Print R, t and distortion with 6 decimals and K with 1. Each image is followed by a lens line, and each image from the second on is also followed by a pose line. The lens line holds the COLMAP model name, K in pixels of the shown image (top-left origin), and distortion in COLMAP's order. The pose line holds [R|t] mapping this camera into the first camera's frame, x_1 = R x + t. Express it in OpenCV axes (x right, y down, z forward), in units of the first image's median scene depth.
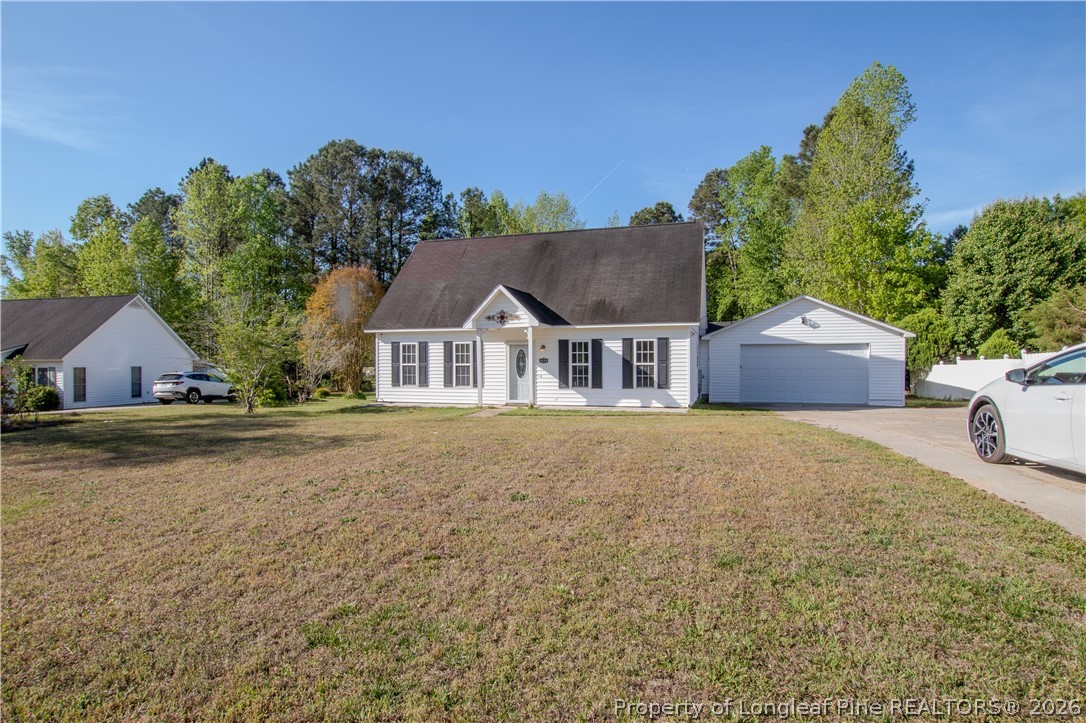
lens RADIAL K [[574.9, 0, 546.0], [0, 574.9, 361.1], [0, 0, 1]] dist [-0.025249, -0.000195]
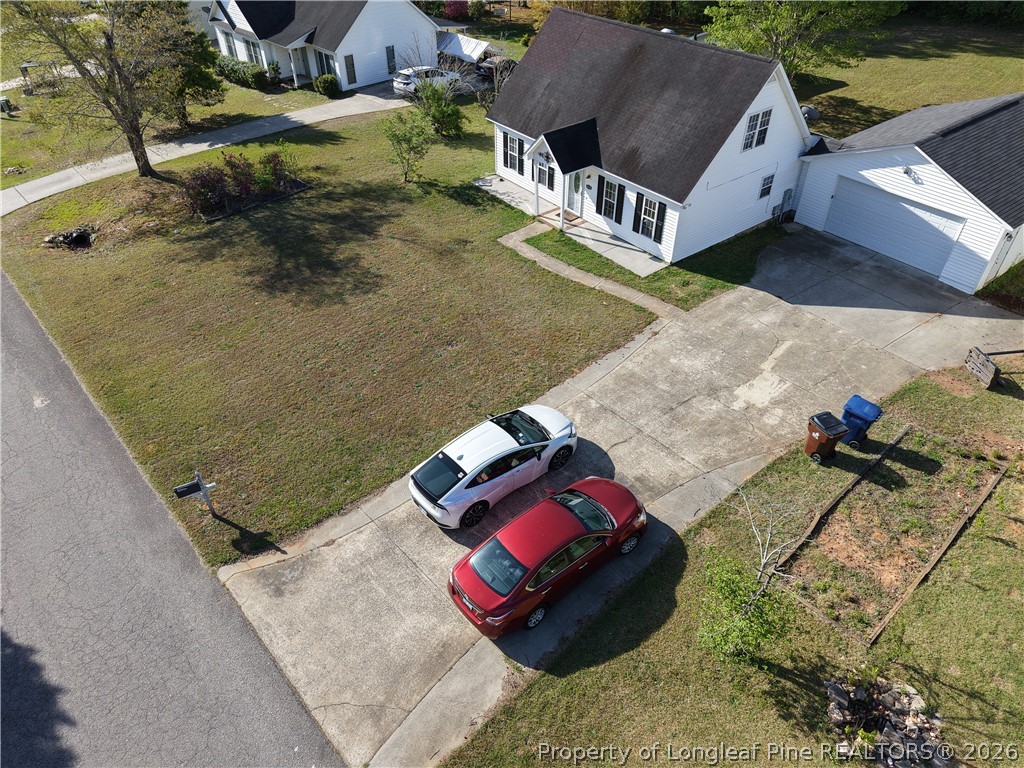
lens RADIAL K [[688.1, 0, 512.1], [0, 688.1, 387.7], [0, 0, 1]] dist [0.036204, -0.038684]
pose [[0.816073, 0.368125, -0.445543, 0.640537], [0.002146, 0.768970, 0.639282, -0.581257], [0.577944, -0.522657, 0.626746, -0.232623]]
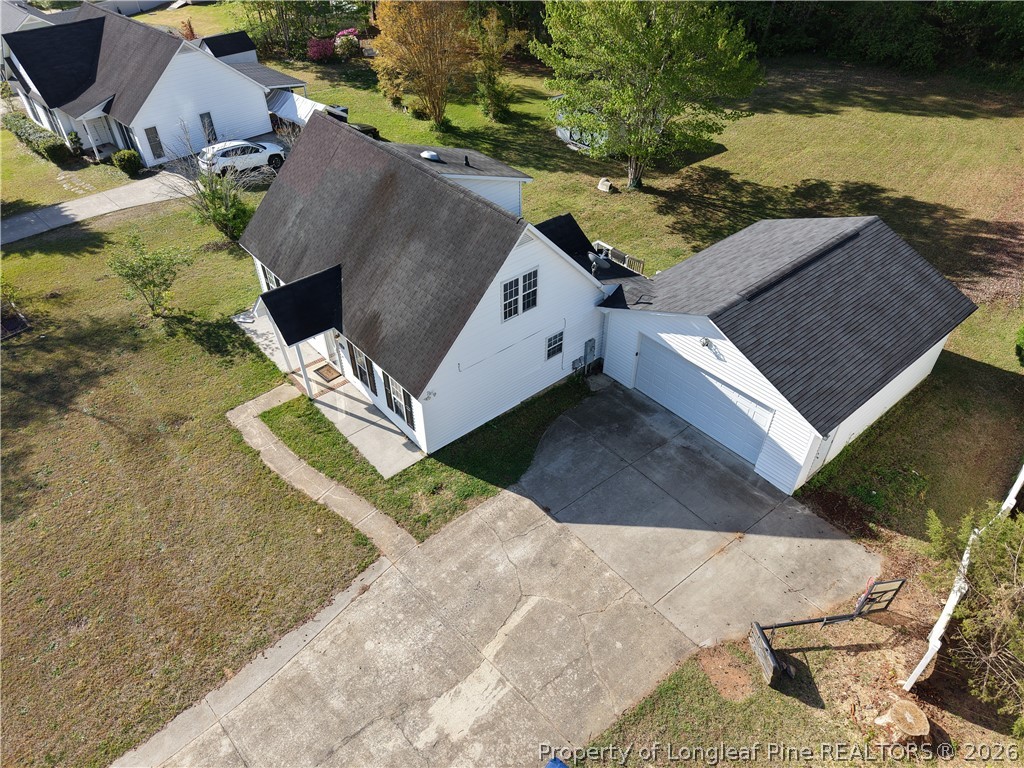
lens RADIAL K [[688.1, 0, 510.1], [0, 688.1, 387.2], [0, 0, 1]] dist [0.036204, -0.038684]
pose [[0.839432, 0.351773, -0.414258, 0.717506], [0.000422, 0.761831, 0.647776, -0.678348], [0.543464, -0.543939, 0.639357, 0.337020]]
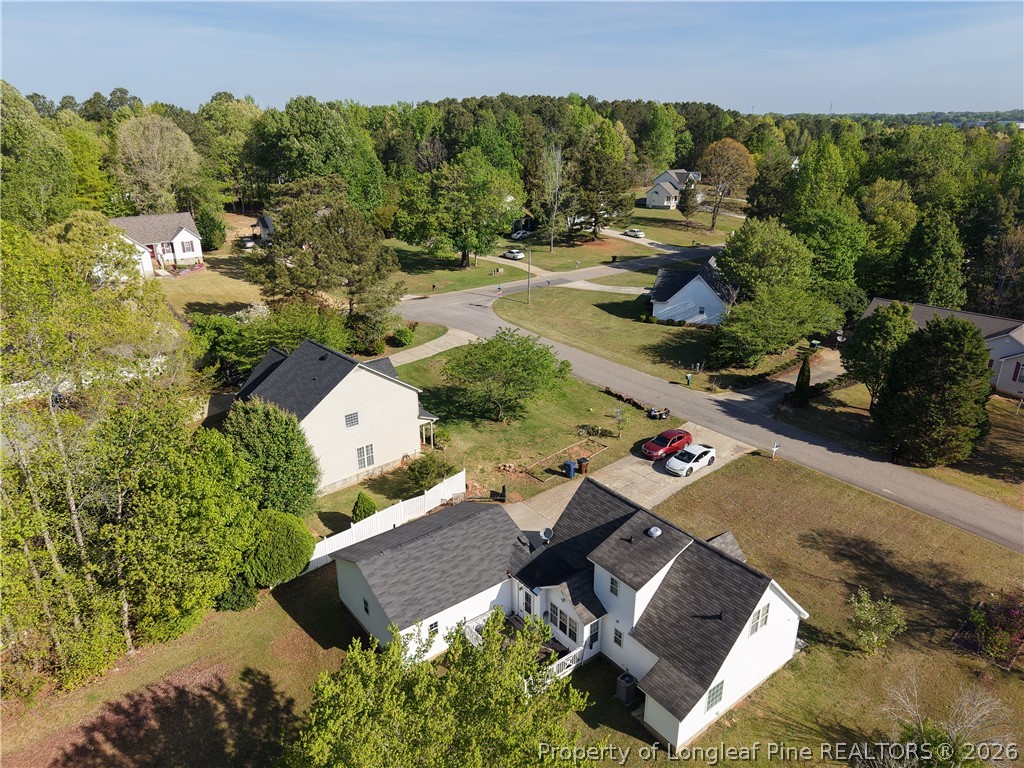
lens RADIAL K [[688.1, 0, 506.9], [0, 688.1, 381.4], [0, 0, 1]] dist [0.036204, -0.038684]
pose [[-0.809552, -0.193710, 0.554167, -0.554500], [0.016674, 0.936022, 0.351546, -1.191746], [-0.586811, 0.293835, -0.754529, 2.561480]]
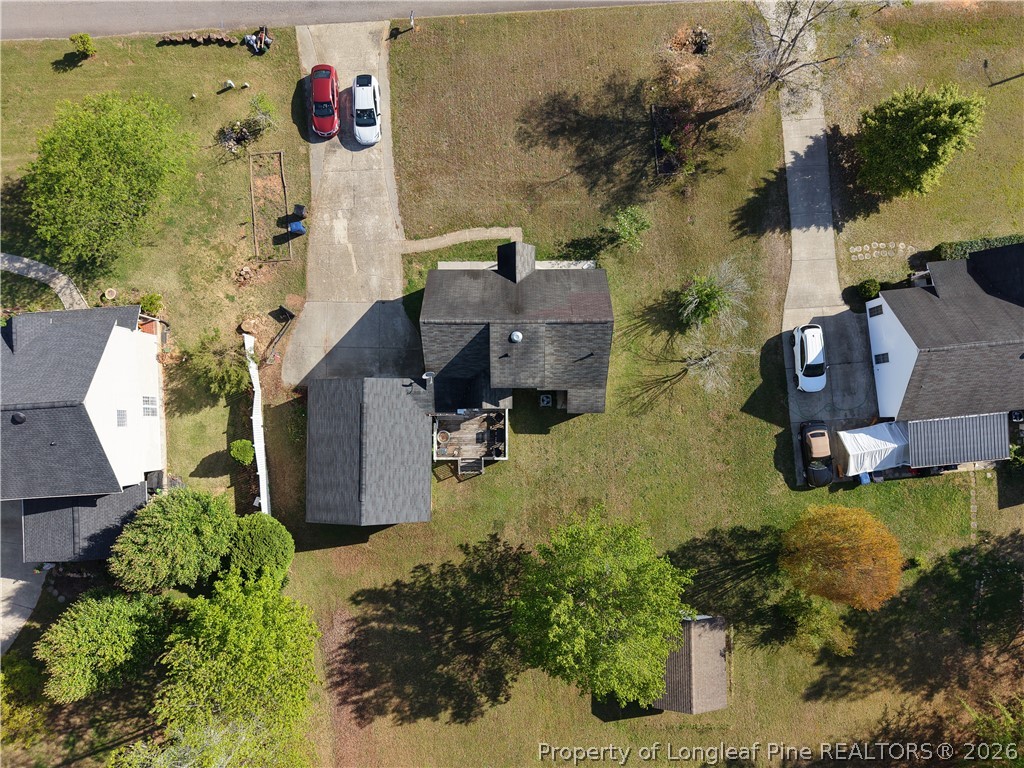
lens RADIAL K [[688.1, 0, 507.1], [0, 688.1, 389.0], [0, 0, 1]] dist [0.036204, -0.038684]
pose [[-0.955646, 0.294167, 0.014391, 0.065312], [0.028105, 0.042447, 0.998703, -2.291836], [0.293174, 0.954811, -0.048832, 1.416789]]
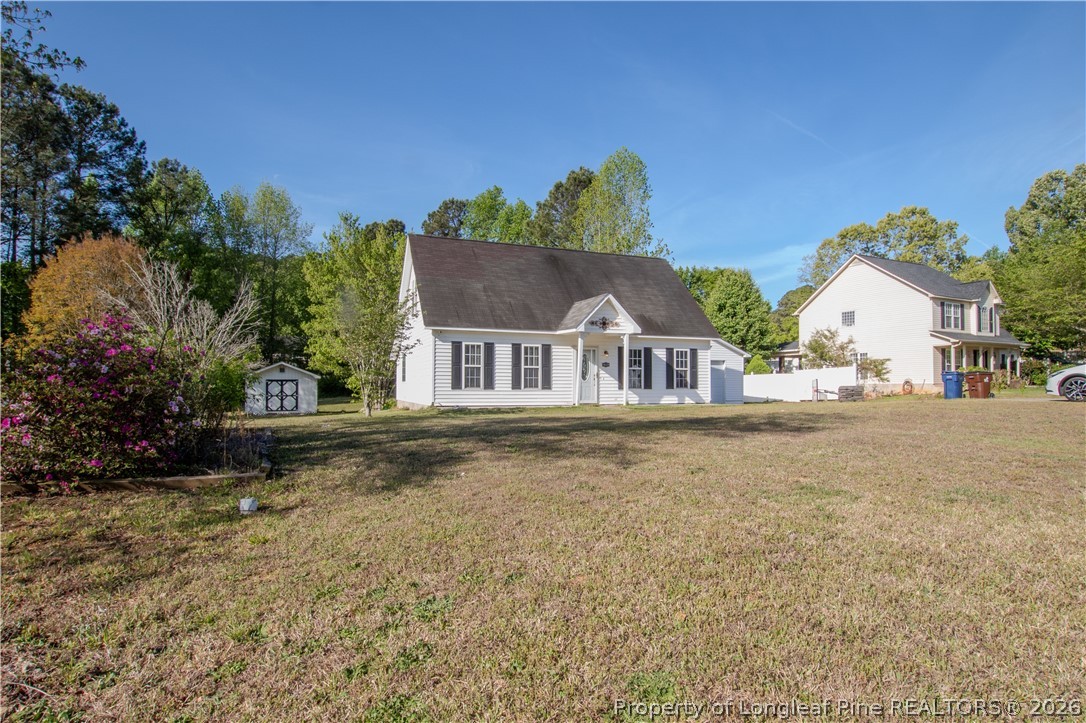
lens RADIAL K [[574.9, 0, 557.2], [0, 574.9, 372.0], [0, 0, 1]] dist [-0.025249, -0.000195]
pose [[0.775457, 0.020103, 0.631081, -0.738681], [-0.006338, 0.999691, -0.024056, 0.038496], [-0.631369, 0.014654, 0.775344, 0.181526]]
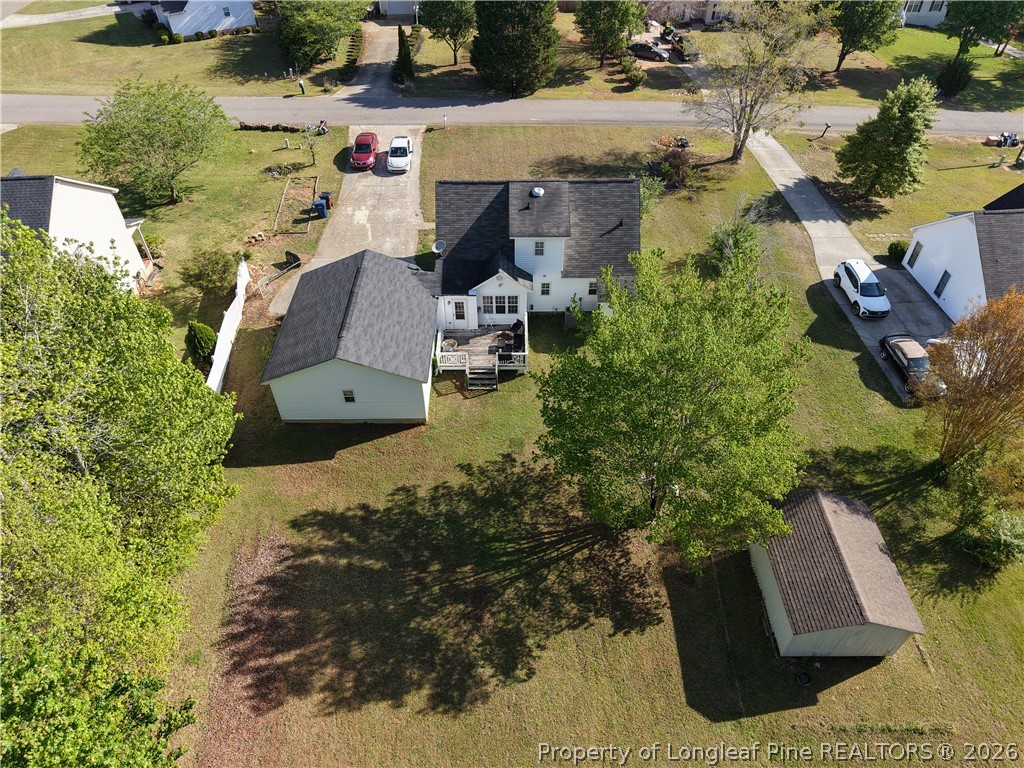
lens RADIAL K [[688.1, 0, 503.1], [0, 688.1, 386.6], [0, 0, 1]] dist [0.036204, -0.038684]
pose [[-0.959355, 0.208950, -0.189677, 0.599021], [0.019317, 0.719181, 0.694555, -1.198512], [0.281539, 0.662661, -0.693986, 2.856632]]
